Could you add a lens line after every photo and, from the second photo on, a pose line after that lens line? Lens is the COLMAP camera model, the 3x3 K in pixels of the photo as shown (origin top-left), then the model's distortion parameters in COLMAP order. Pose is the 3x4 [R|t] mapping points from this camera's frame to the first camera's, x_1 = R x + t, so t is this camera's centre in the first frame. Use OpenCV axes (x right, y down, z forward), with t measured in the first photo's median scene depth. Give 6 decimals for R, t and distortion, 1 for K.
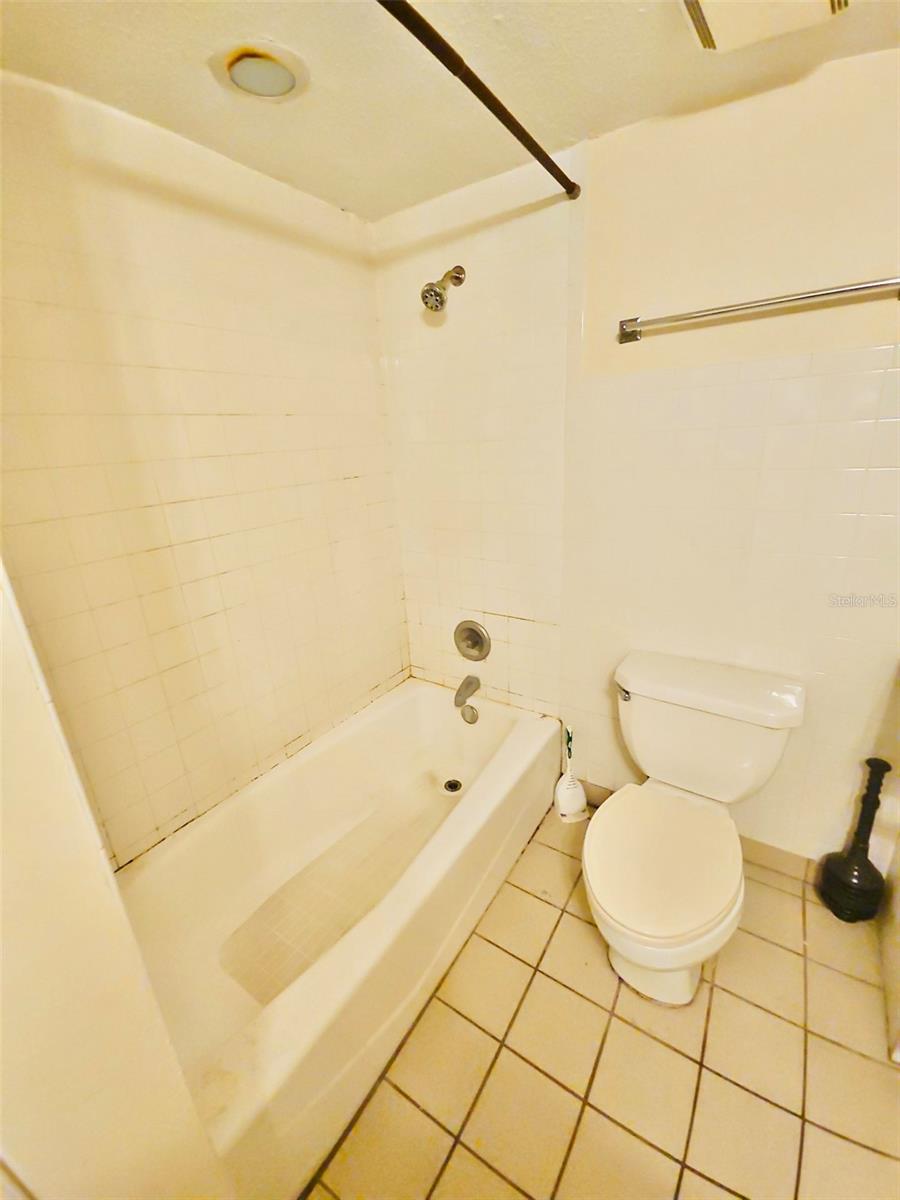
lens RADIAL K [[486.8, 0, 449.5], [0, 486.8, 599.2], [0, 0, 1]] dist [0.004128, -0.003690]
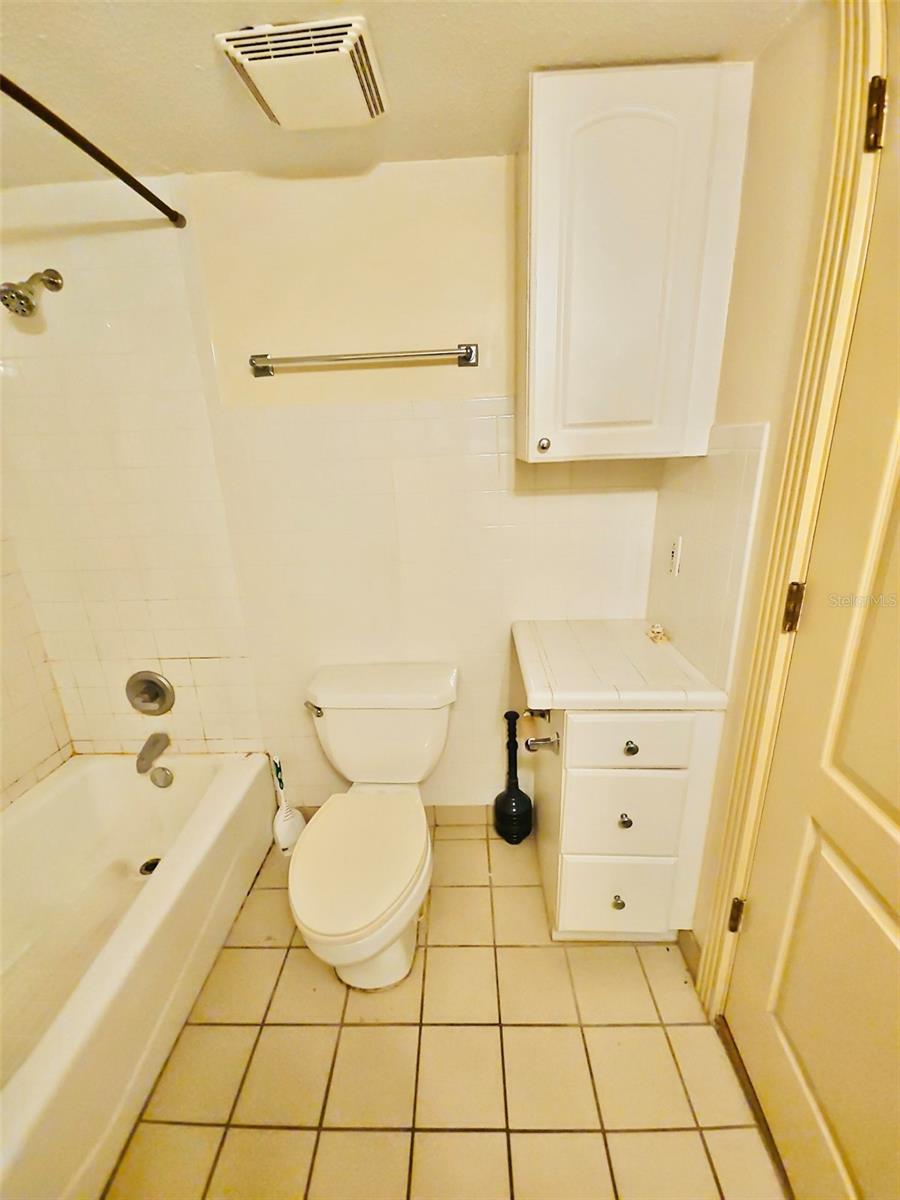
lens RADIAL K [[486.8, 0, 454.0], [0, 486.8, 599.4], [0, 0, 1]] dist [0.004128, -0.003690]
pose [[0.845687, -0.133517, 0.516707, 0.099523], [0.158850, 0.987291, -0.004872, 0.012356], [-0.509490, 0.086199, 0.856148, -0.054103]]
